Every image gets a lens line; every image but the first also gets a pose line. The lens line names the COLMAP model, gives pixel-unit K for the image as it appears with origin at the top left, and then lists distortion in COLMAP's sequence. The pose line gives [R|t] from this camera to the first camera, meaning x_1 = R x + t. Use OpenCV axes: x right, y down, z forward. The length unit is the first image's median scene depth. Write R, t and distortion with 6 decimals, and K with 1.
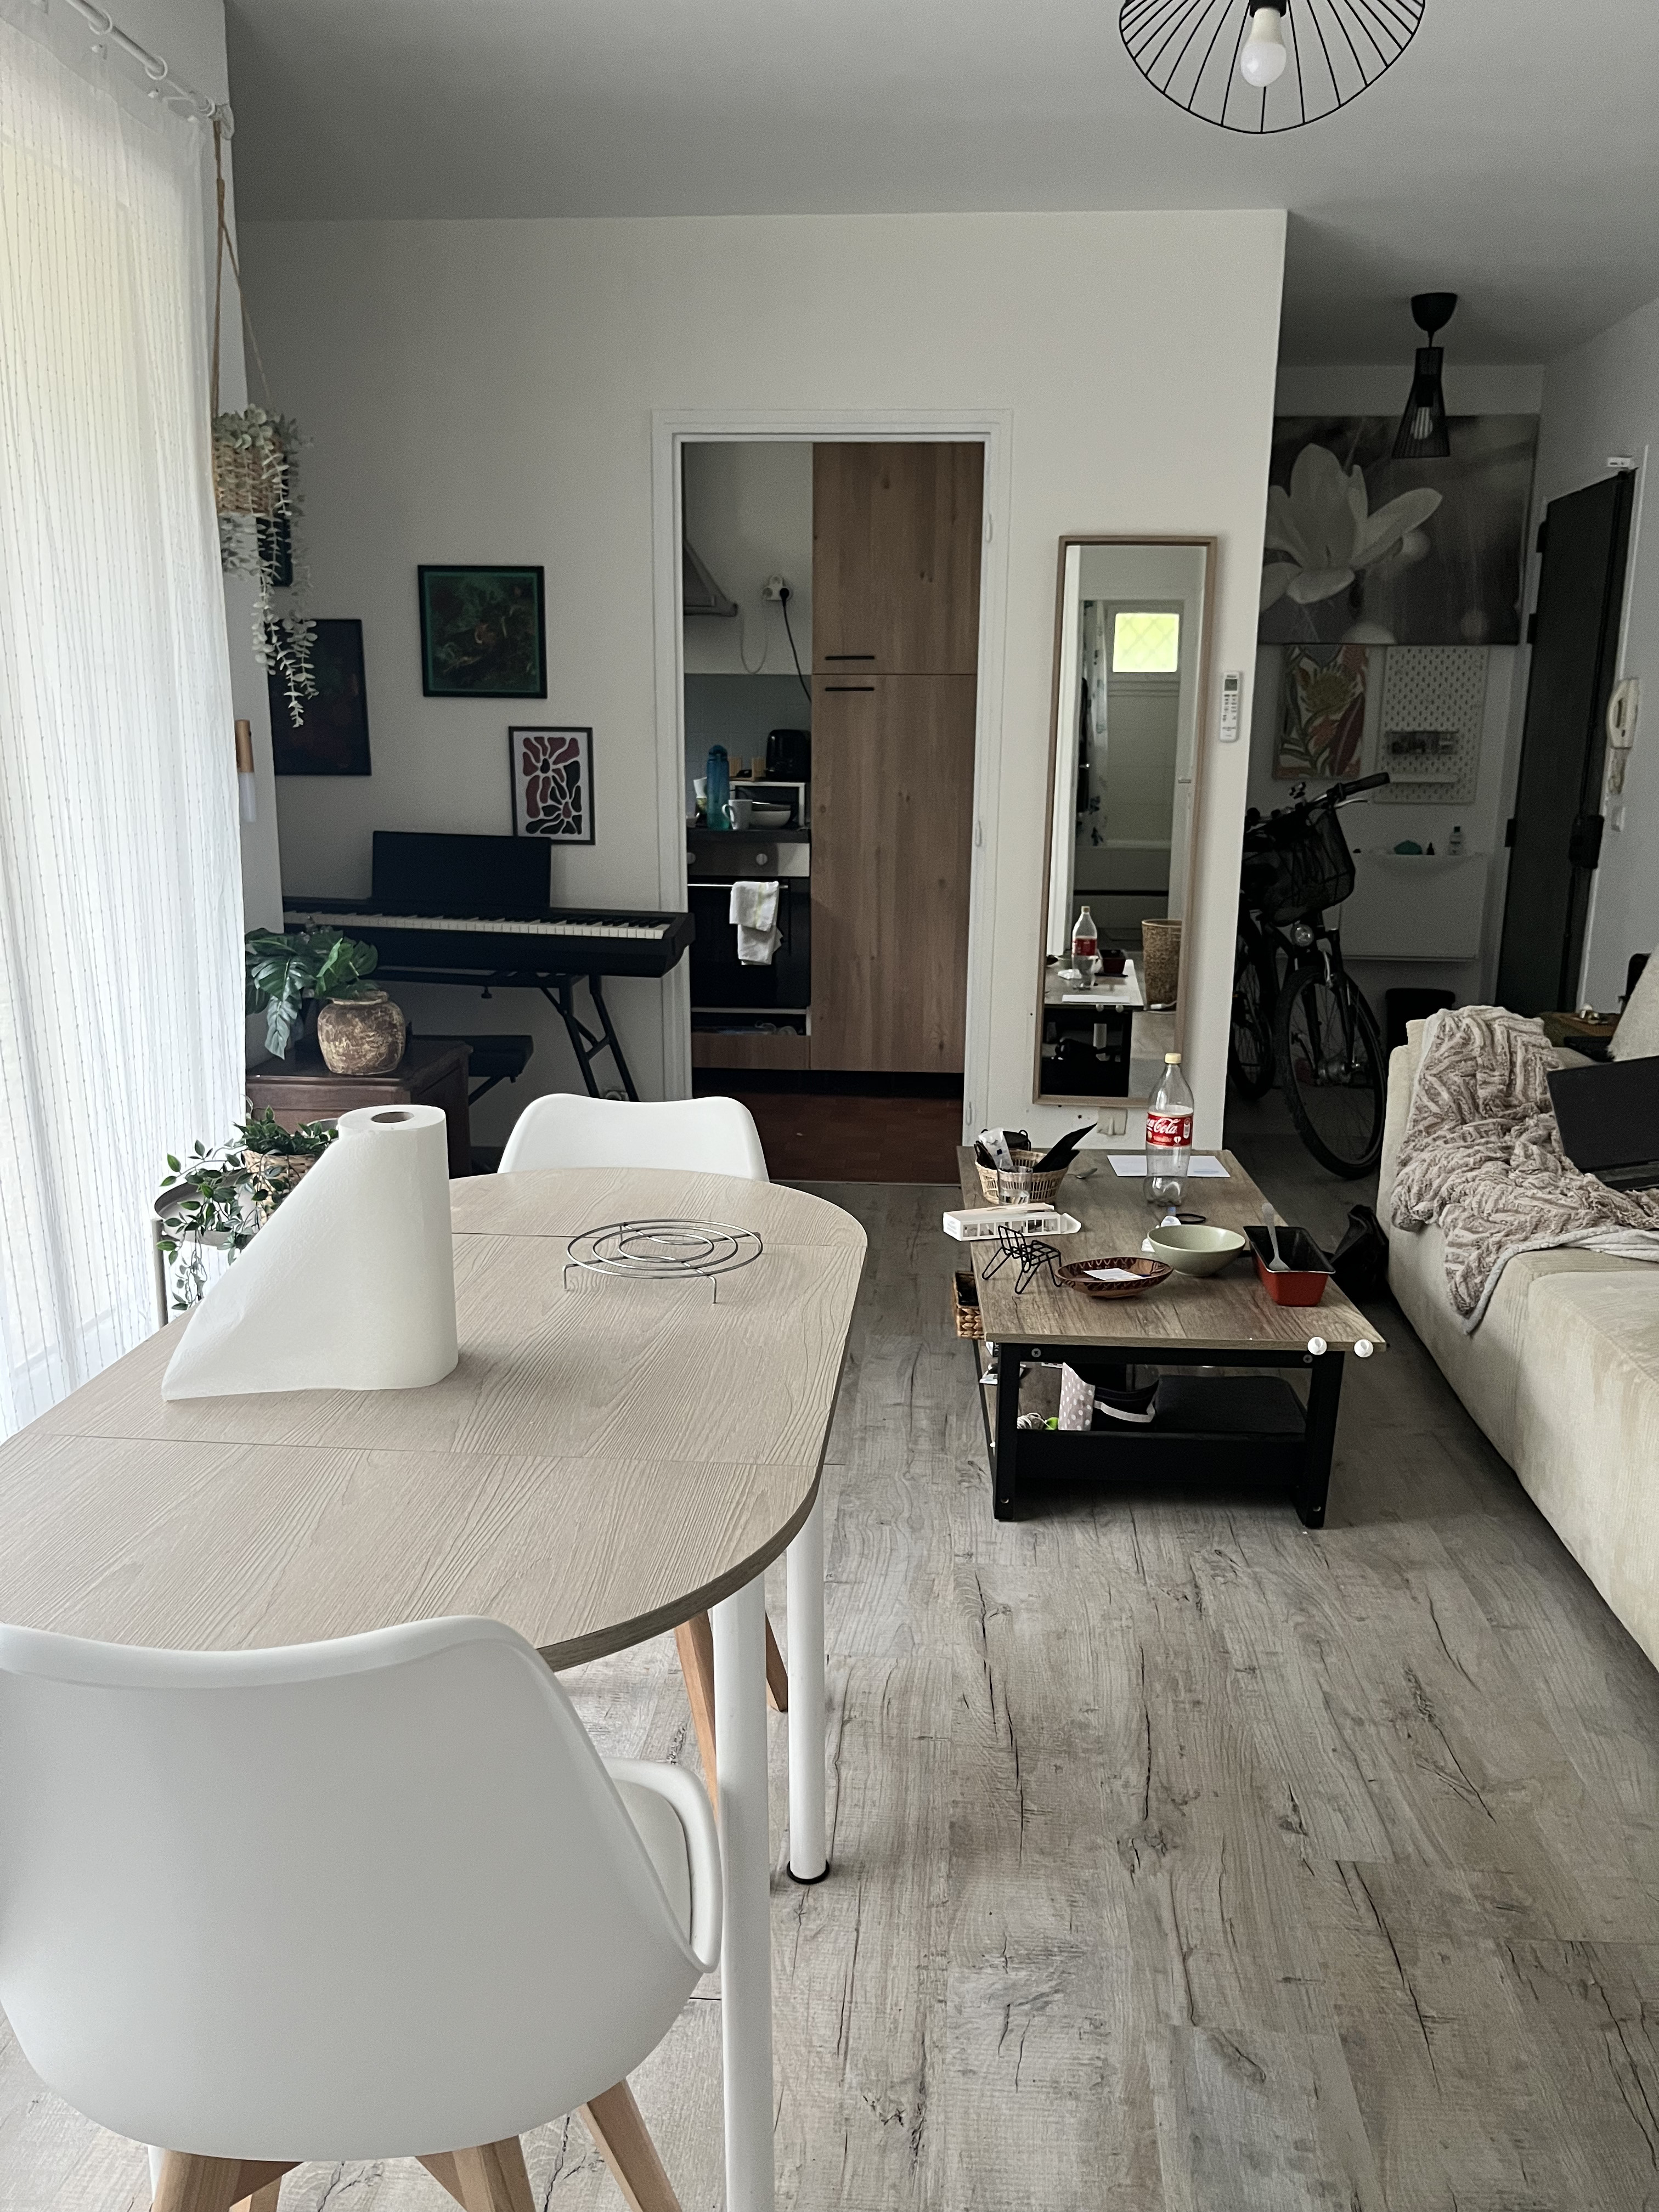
lens RADIAL K [[1680.7, 0, 828.2], [0, 1680.7, 1124.3], [0, 0, 1]] dist [0.036622, -0.042651]
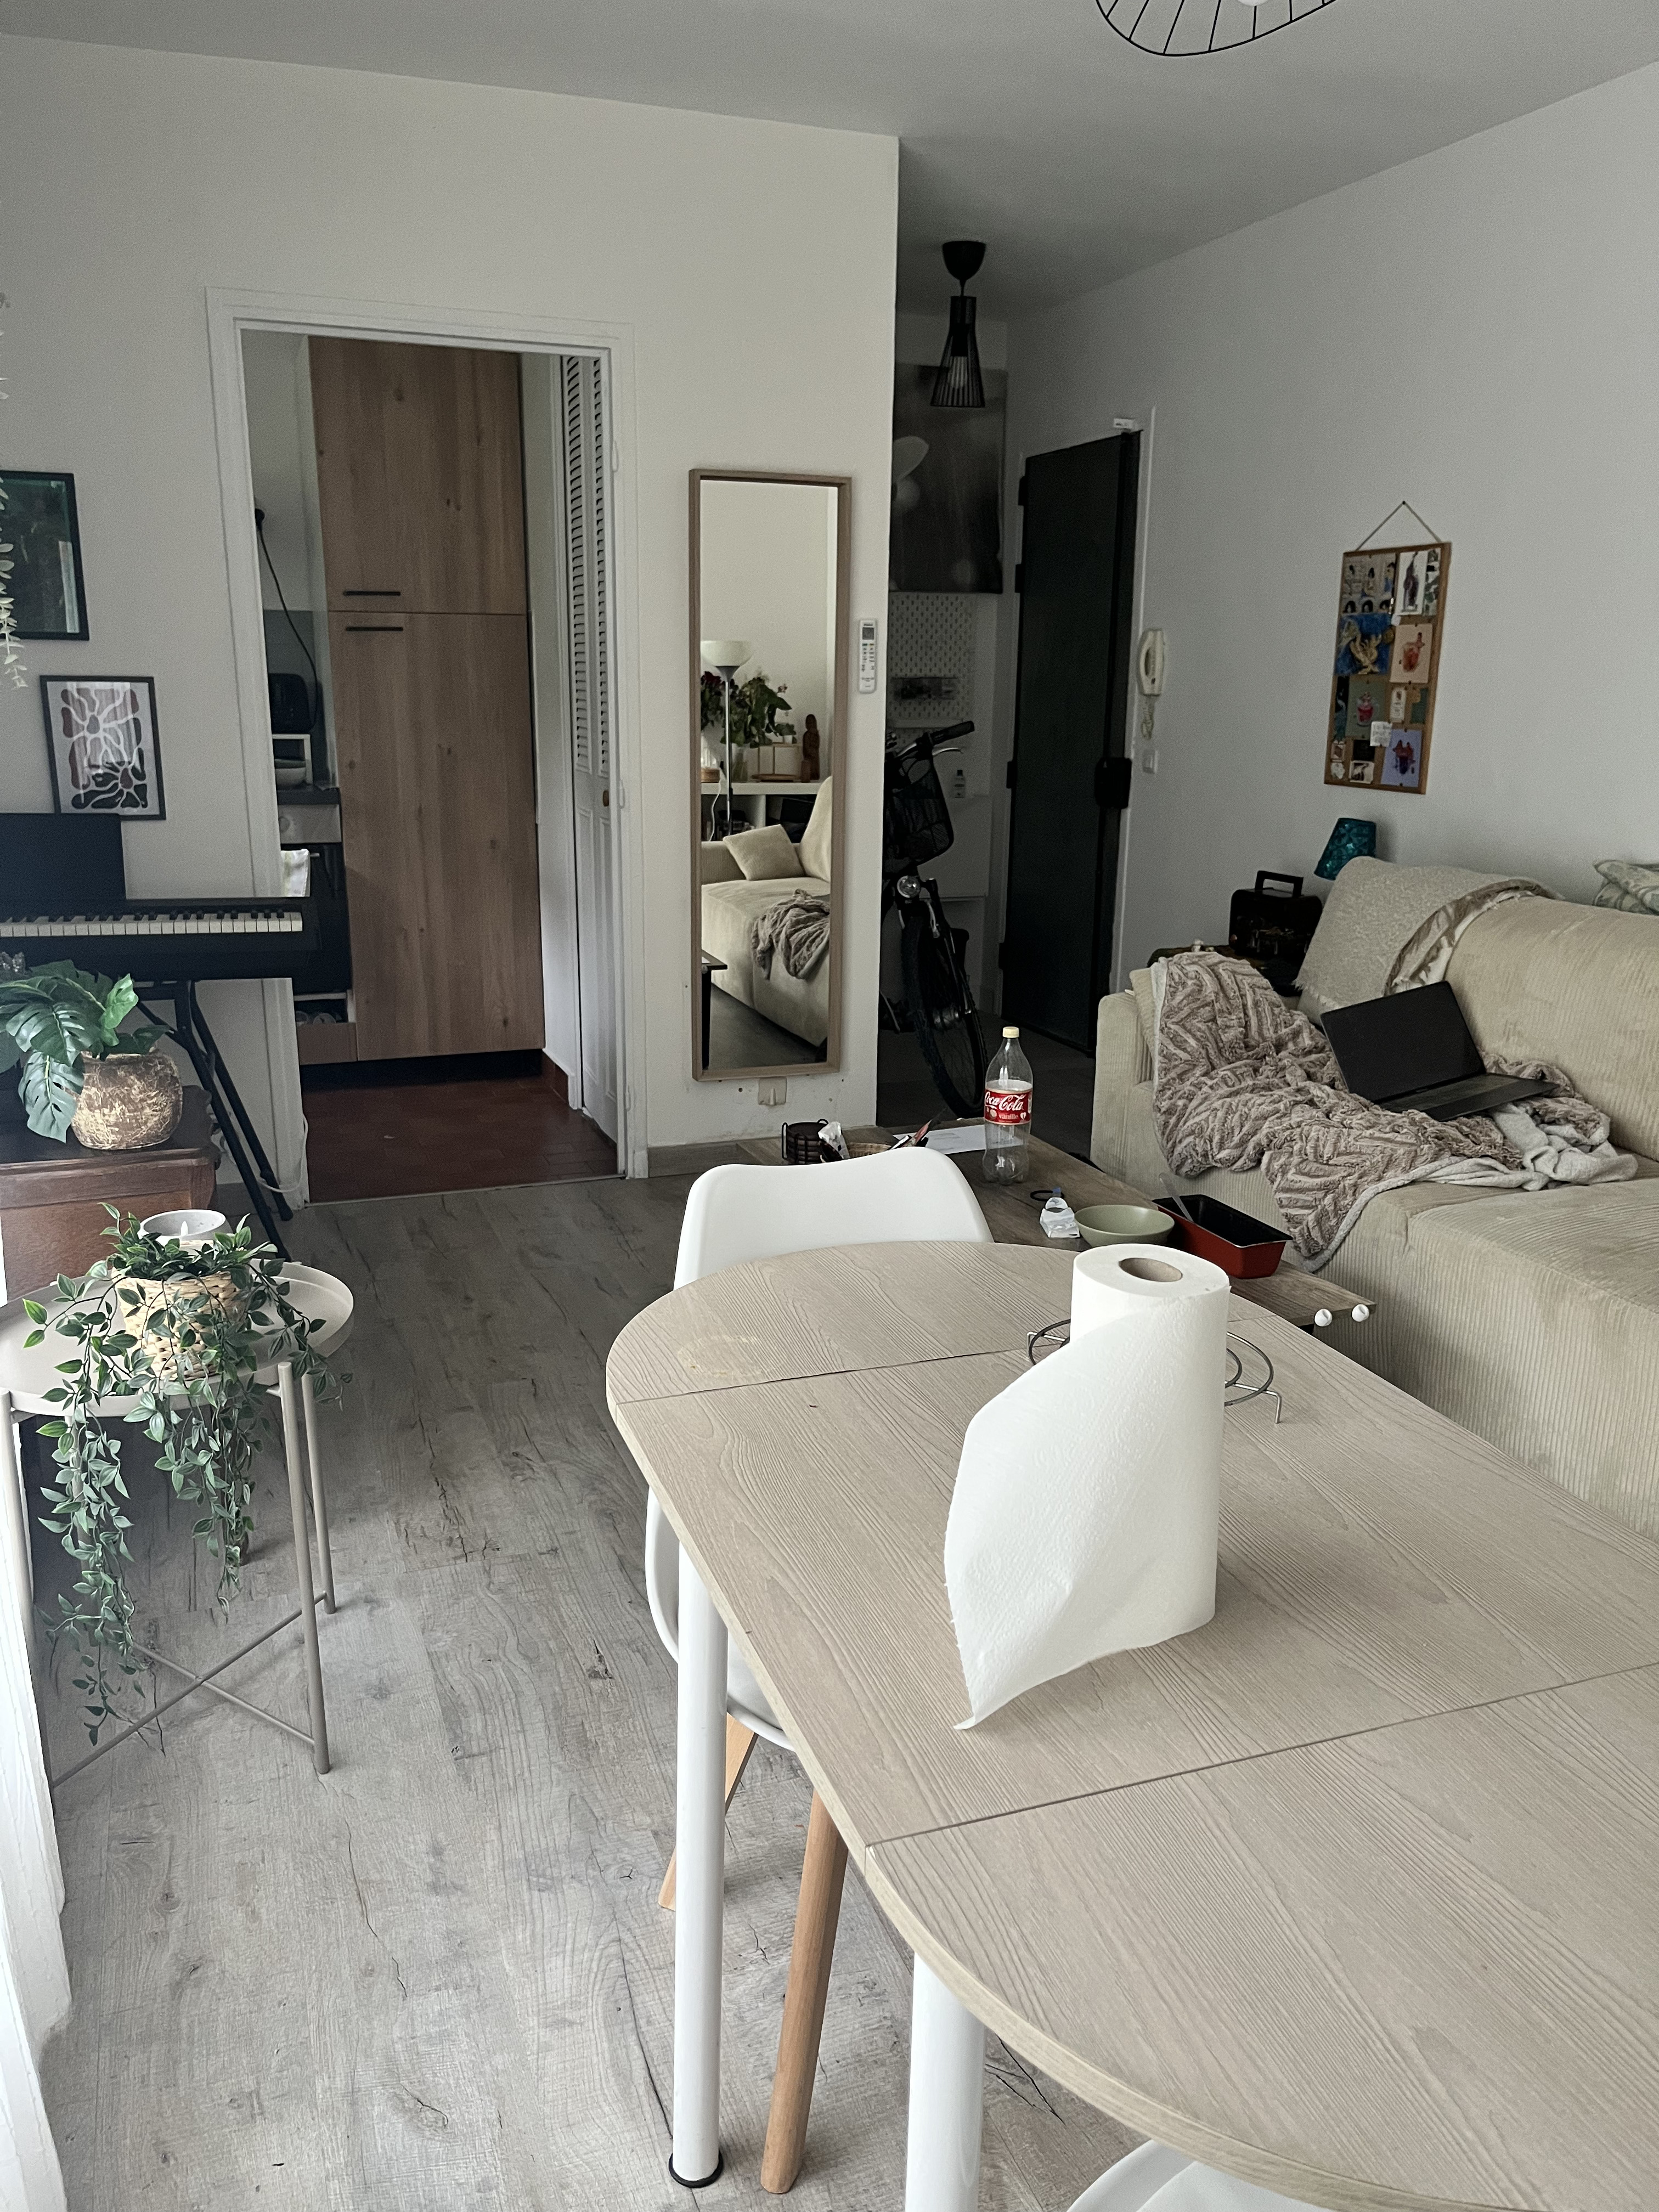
lens RADIAL K [[1680.7, 0, 828.2], [0, 1680.7, 1124.3], [0, 0, 1]] dist [0.036622, -0.042651]
pose [[0.908772, -0.108653, 0.402900, -0.193931], [0.093281, 0.993969, 0.057651, -0.035564], [-0.406735, -0.014809, 0.913426, 0.111378]]
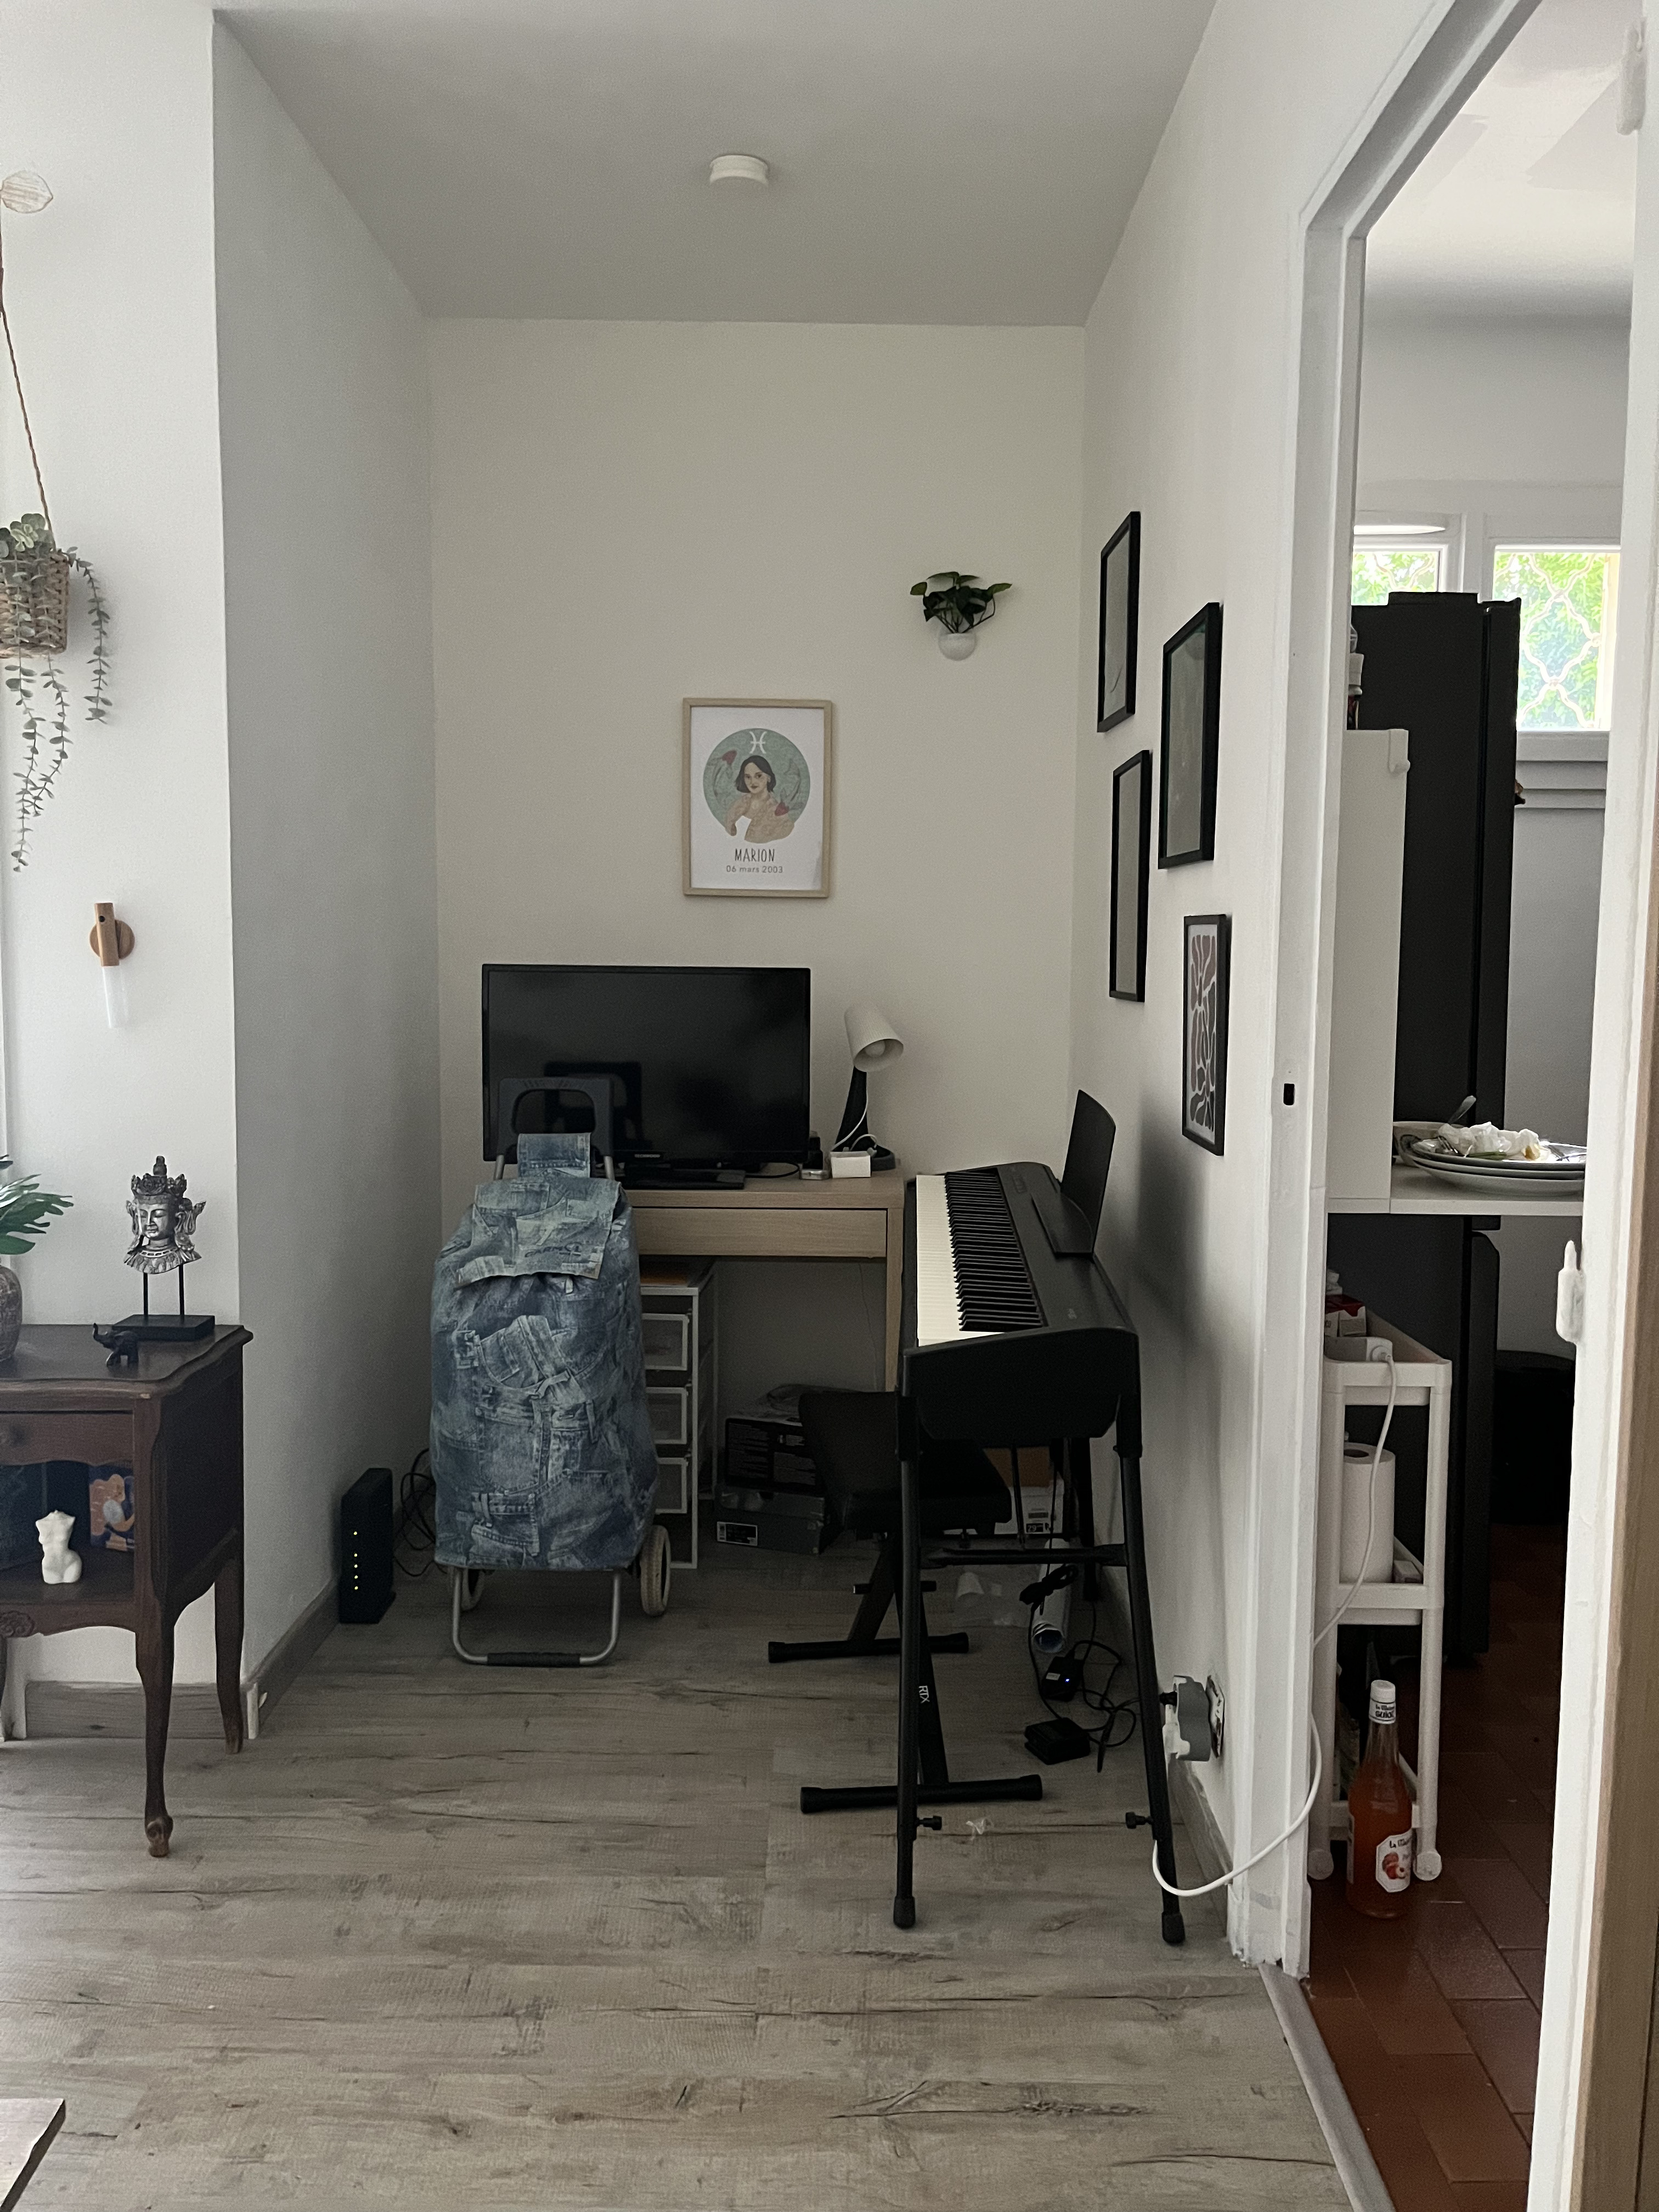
lens RADIAL K [[1706.4, 0, 829.5], [0, 1706.4, 1106.0], [0, 0, 1]] dist [0.027358, -0.039586]
pose [[0.074019, 0.087351, -0.993424, 0.328522], [-0.242649, 0.967797, 0.067018, -0.185481], [0.967286, 0.236093, 0.092831, 0.858183]]
